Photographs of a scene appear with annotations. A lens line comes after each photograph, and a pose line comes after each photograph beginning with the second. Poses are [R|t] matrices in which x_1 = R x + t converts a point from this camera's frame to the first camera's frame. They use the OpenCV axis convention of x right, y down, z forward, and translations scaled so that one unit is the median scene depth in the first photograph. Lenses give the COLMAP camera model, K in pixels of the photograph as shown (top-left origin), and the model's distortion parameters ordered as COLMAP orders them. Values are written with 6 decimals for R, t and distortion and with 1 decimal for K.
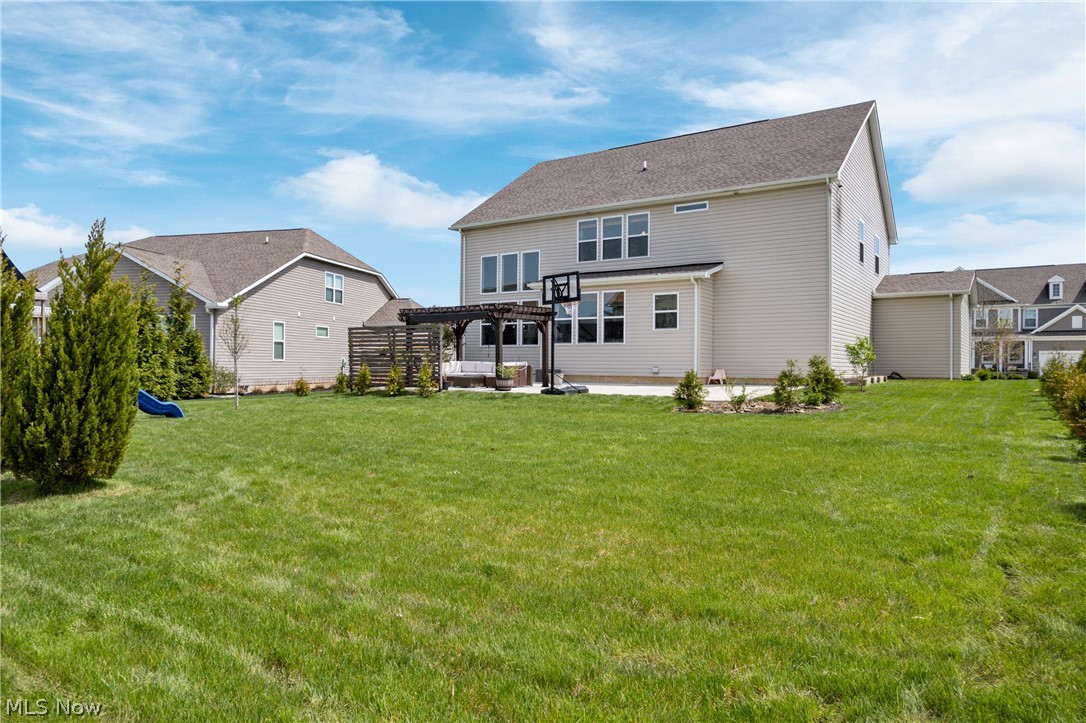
lens RADIAL K [[715.3, 0, 543.2], [0, 715.3, 361.2], [0, 0, 1]] dist [-0.035883, 0.012912]
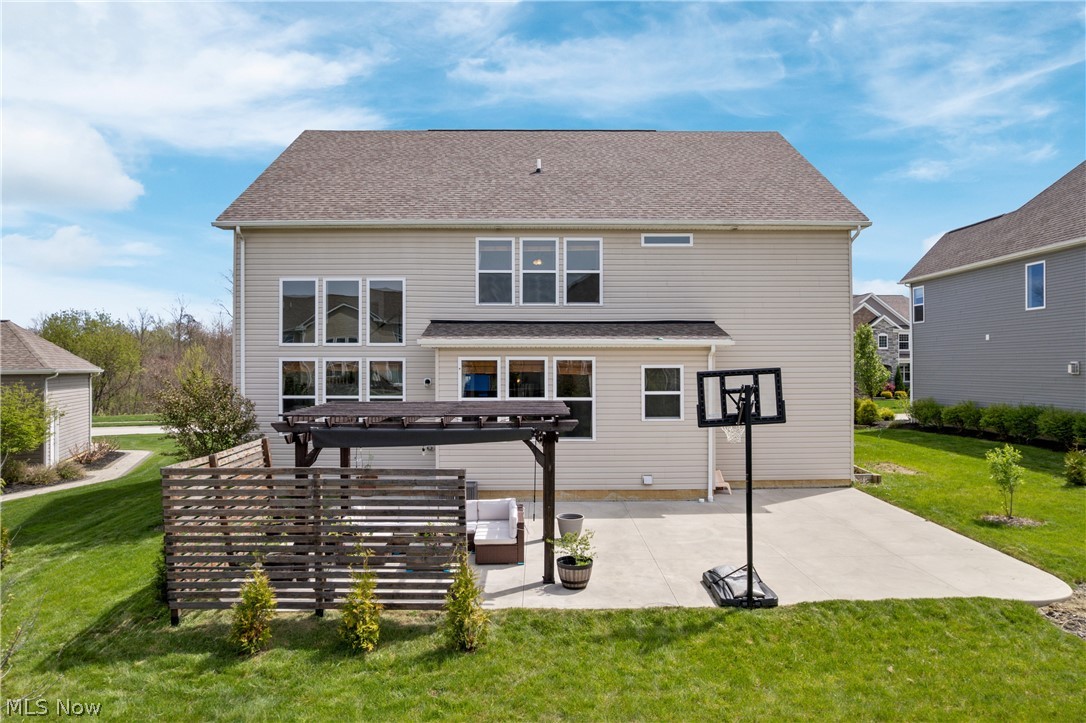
lens RADIAL K [[715.3, 0, 546.8], [0, 715.3, 359.2], [0, 0, 1]] dist [-0.035883, 0.012912]
pose [[0.805750, -0.007994, 0.592201, -0.298244], [0.006414, 0.999968, 0.004772, -0.098983], [-0.592221, -0.000047, 0.805776, 0.487321]]
